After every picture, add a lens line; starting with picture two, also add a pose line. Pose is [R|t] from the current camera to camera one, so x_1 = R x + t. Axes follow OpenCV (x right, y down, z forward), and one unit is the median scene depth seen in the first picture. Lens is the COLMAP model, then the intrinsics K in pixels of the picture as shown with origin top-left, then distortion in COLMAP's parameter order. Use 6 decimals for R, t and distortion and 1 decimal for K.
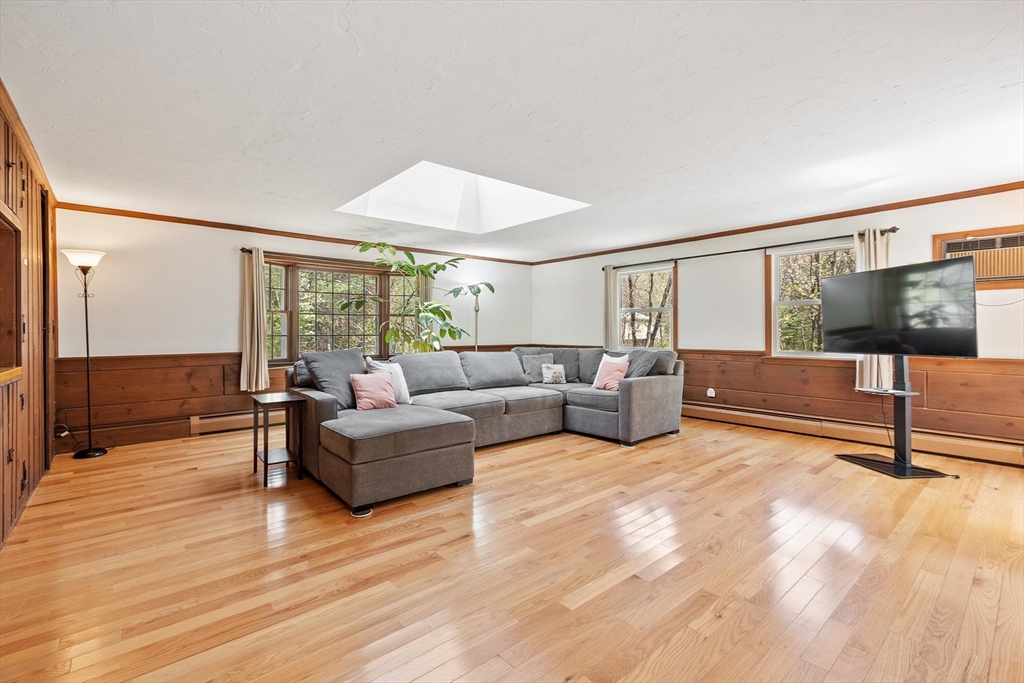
lens RADIAL K [[444.8, 0, 486.8], [0, 444.8, 329.9], [0, 0, 1]] dist [0.000248, 0.000044]
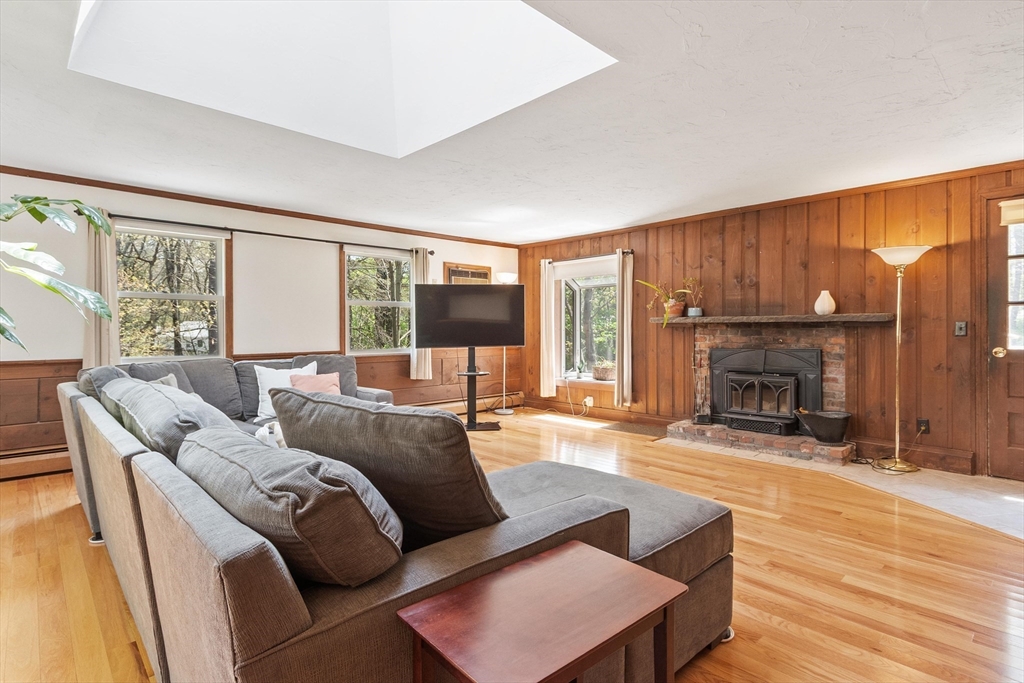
lens RADIAL K [[518.2, 0, 509.9], [0, 518.2, 338.5], [0, 0, 1]] dist [0.001668, -0.000422]
pose [[-0.077503, -0.018646, 0.996818, -0.705277], [-0.001778, 0.999826, 0.018564, -0.000267], [-0.996991, -0.000334, -0.077523, 0.983439]]
